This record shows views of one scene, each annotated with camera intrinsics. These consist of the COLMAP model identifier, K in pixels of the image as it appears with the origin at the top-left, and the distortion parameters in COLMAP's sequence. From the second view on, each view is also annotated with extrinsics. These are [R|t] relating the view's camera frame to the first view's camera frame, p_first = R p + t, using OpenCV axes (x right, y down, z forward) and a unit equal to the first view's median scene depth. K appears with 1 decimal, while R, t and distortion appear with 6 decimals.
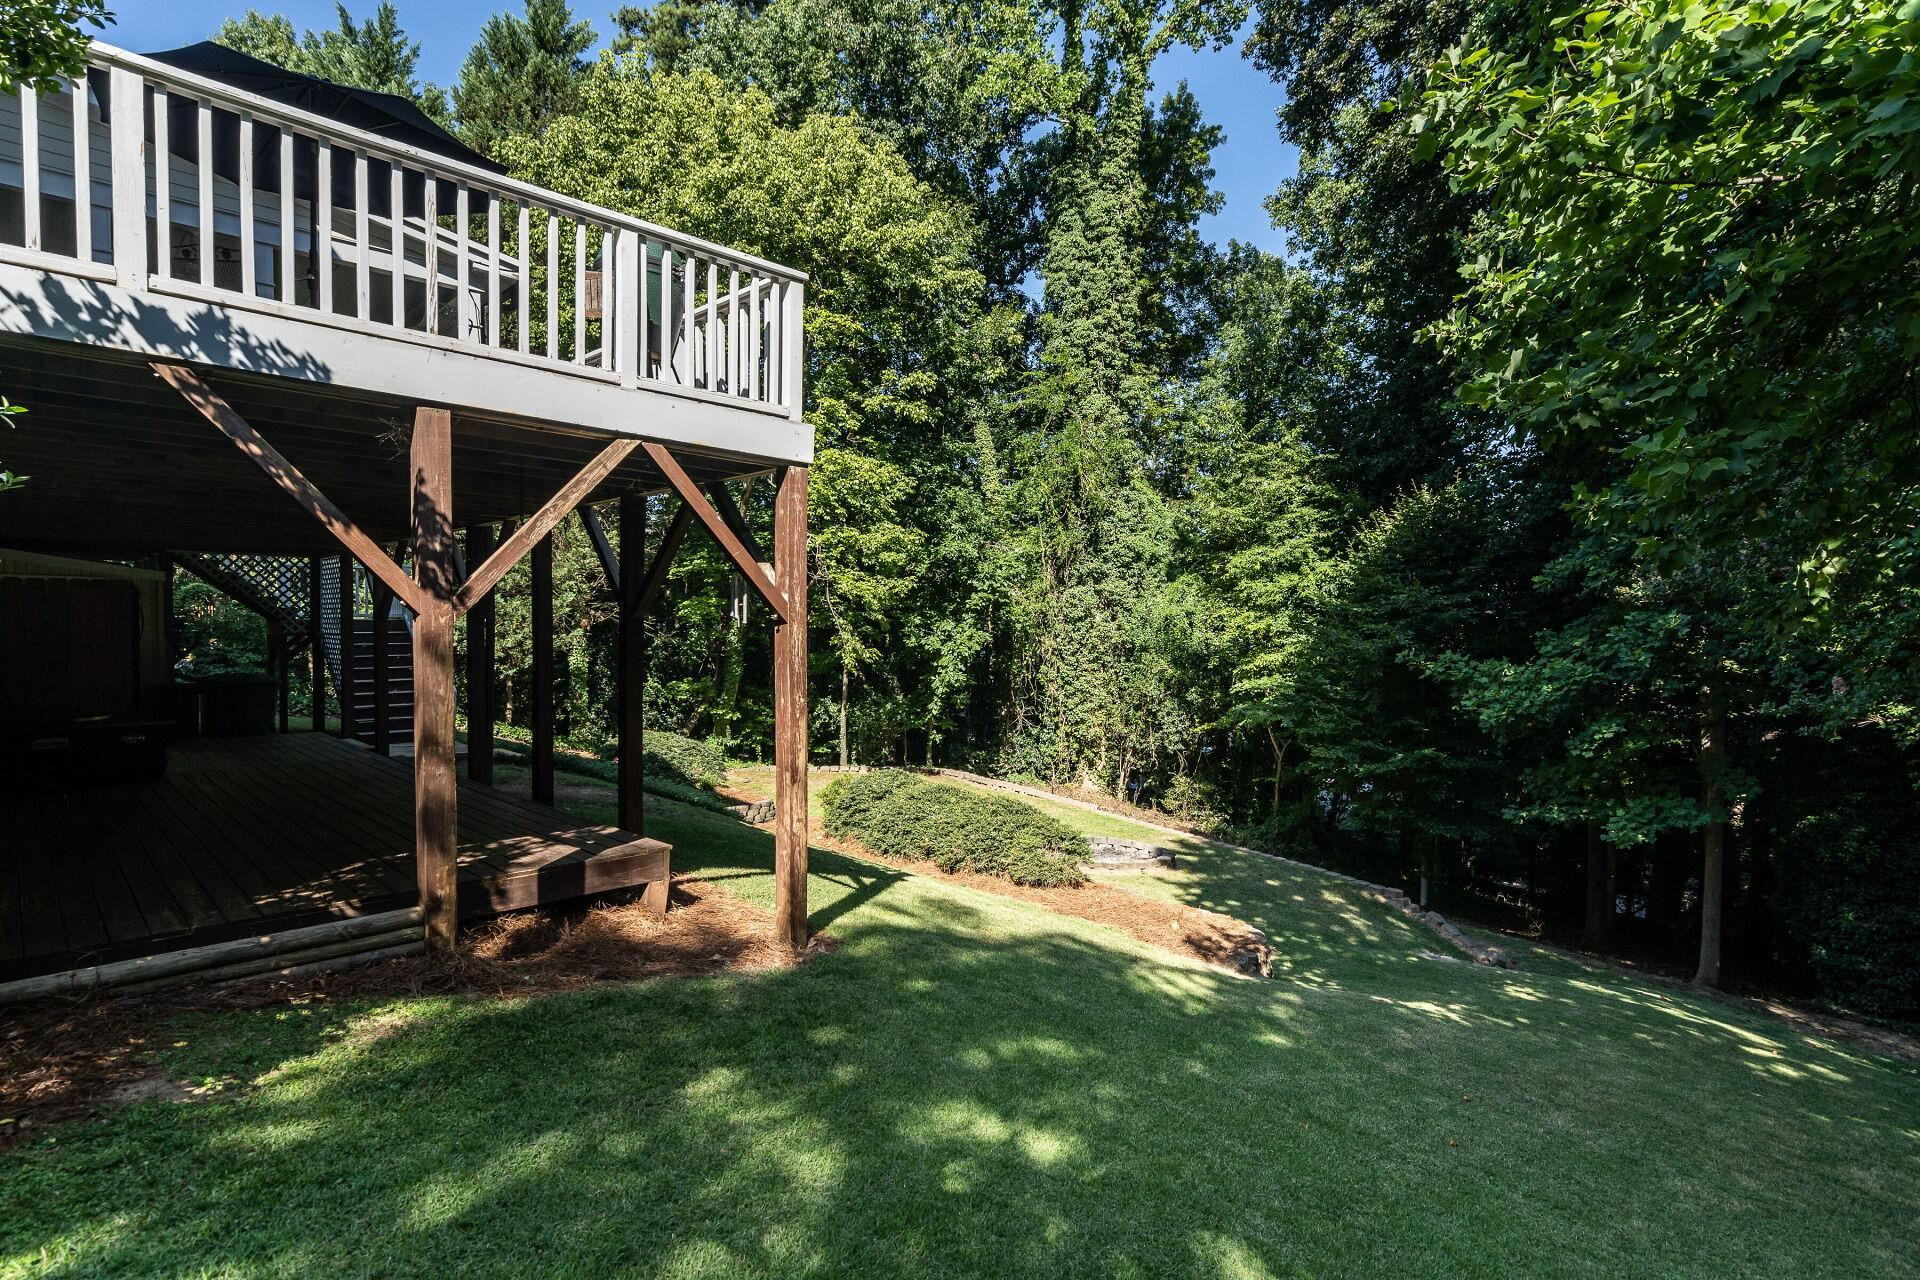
lens RADIAL K [[882.3, 0, 963.5], [0, 882.3, 645.9], [0, 0, 1]] dist [-0.001459, -0.000046]
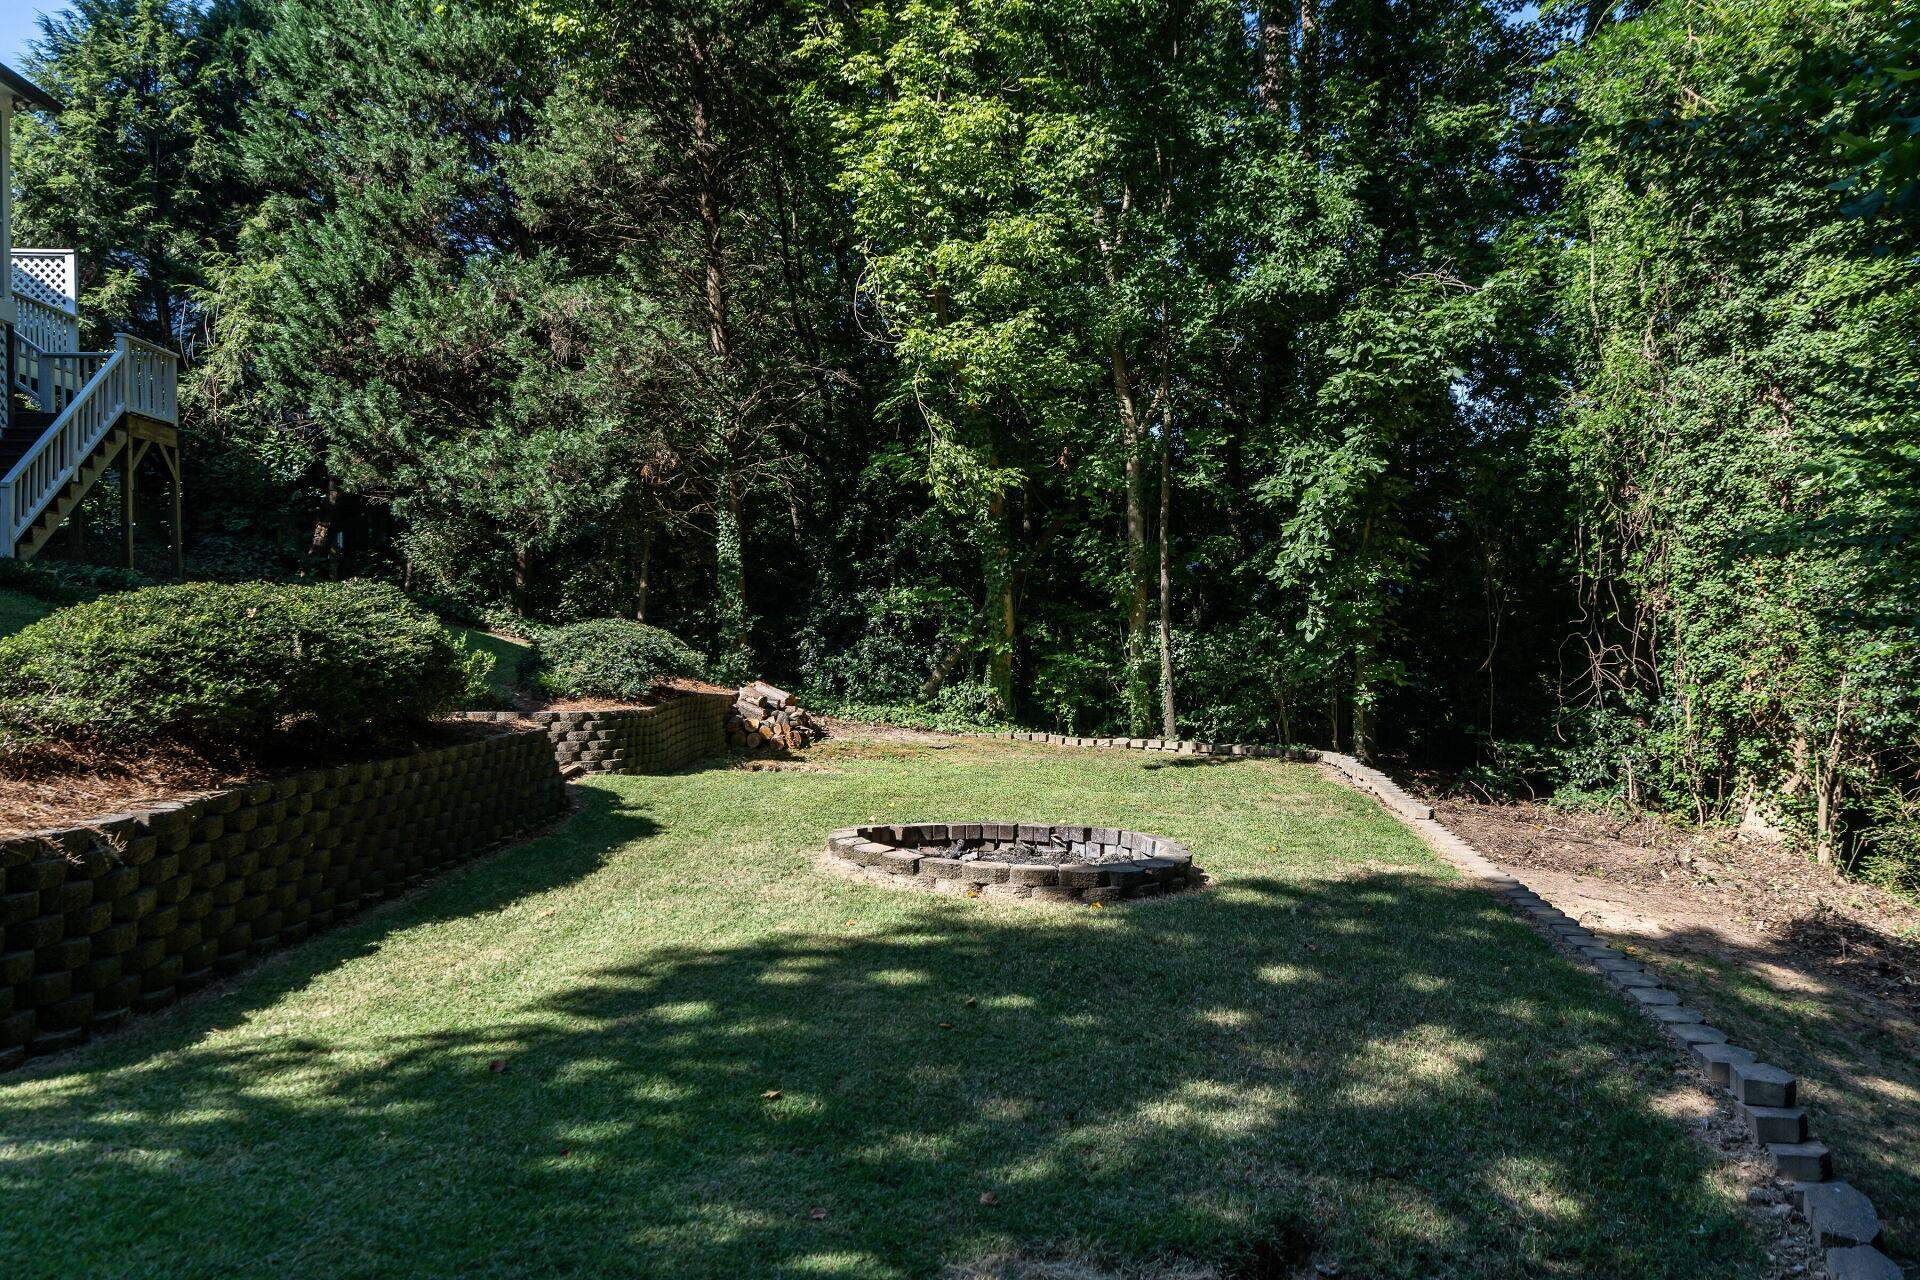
lens RADIAL K [[1334.4, 0, 1030.9], [0, 1334.4, 632.1], [0, 0, 1]] dist [0.031006, -0.001144]
pose [[0.802384, -0.011027, -0.596706, 0.279793], [0.002587, 0.999884, -0.015000, 0.081395], [0.596803, 0.010492, 0.802320, 0.298057]]
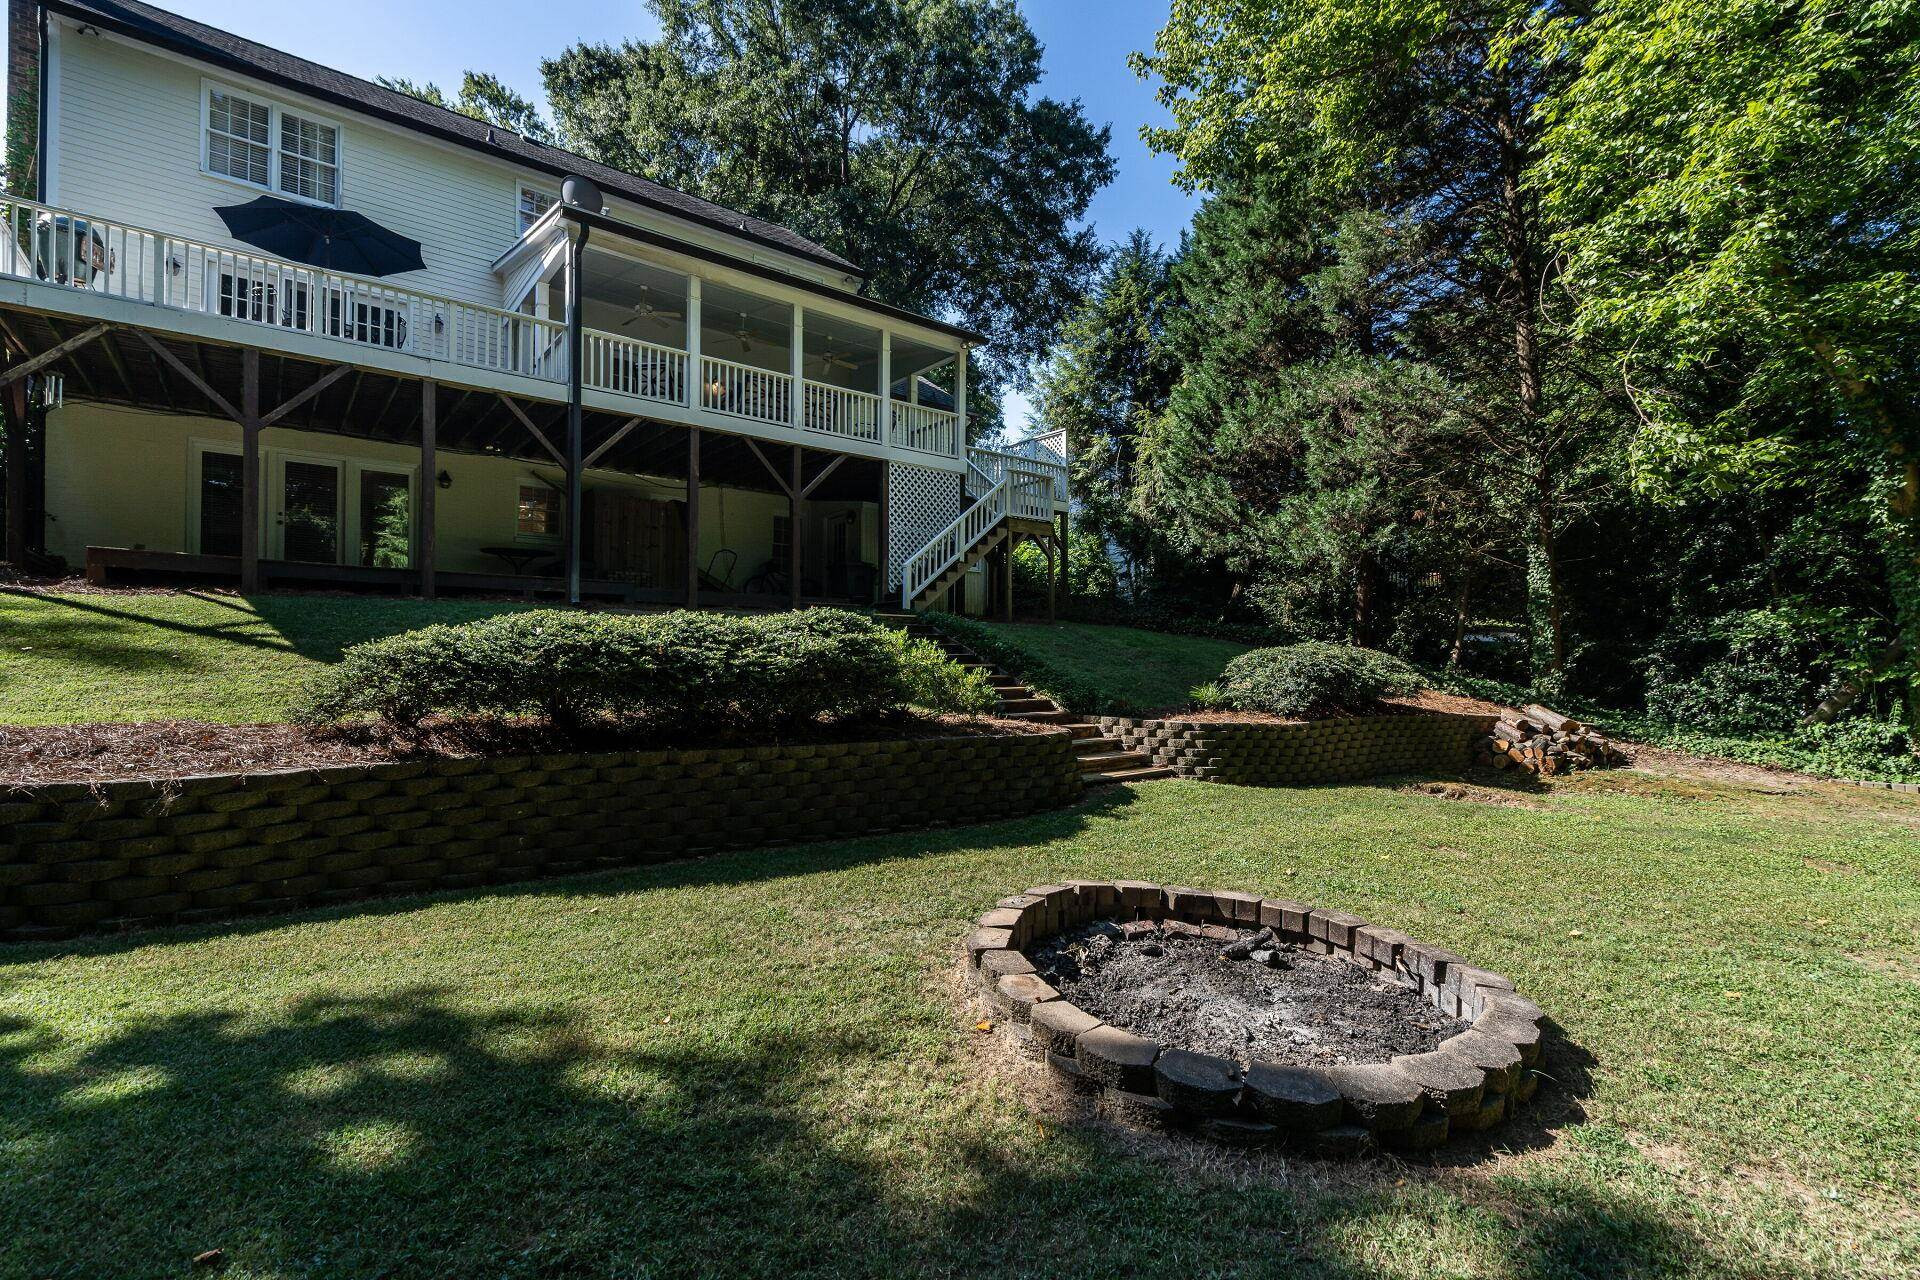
lens RADIAL K [[882.3, 0, 963.5], [0, 882.3, 645.9], [0, 0, 1]] dist [-0.001459, -0.000046]
pose [[-0.042144, -0.027623, -0.998730, 0.226863], [-0.016273, 0.999504, -0.026957, 0.082444], [0.998979, 0.015117, -0.042573, 0.516332]]
